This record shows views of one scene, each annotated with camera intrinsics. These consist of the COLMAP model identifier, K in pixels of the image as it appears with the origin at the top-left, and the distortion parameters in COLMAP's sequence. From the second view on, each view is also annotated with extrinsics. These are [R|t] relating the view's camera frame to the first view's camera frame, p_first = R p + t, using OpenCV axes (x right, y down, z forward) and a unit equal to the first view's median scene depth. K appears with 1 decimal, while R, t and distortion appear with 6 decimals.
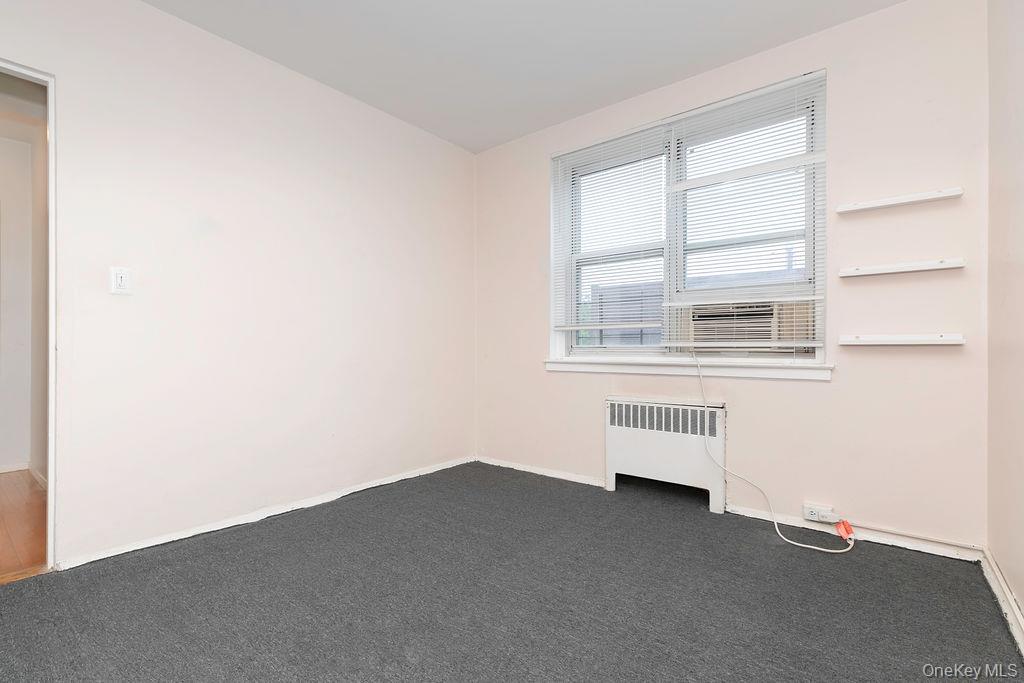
lens RADIAL K [[464.3, 0, 517.3], [0, 464.3, 344.8], [0, 0, 1]] dist [0.006739, 0.000358]
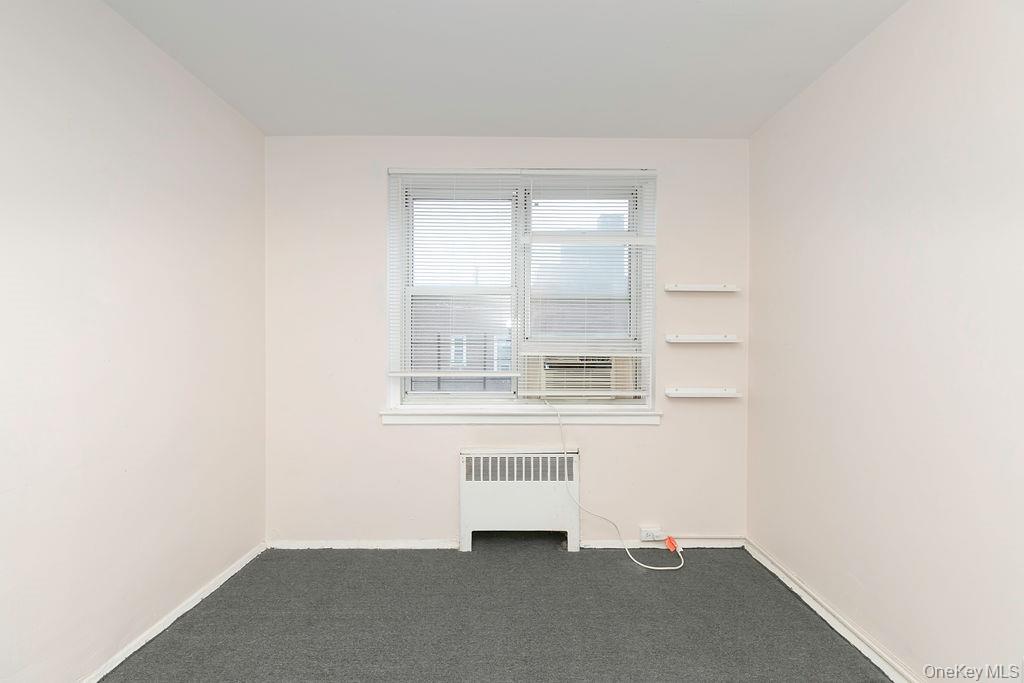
lens RADIAL K [[464.3, 0, 517.3], [0, 464.3, 344.8], [0, 0, 1]] dist [0.006739, 0.000358]
pose [[0.781441, 0.004323, 0.623964, -0.340108], [-0.010525, 0.999925, 0.006255, -0.120053], [-0.623890, -0.011455, 0.781428, 0.235634]]
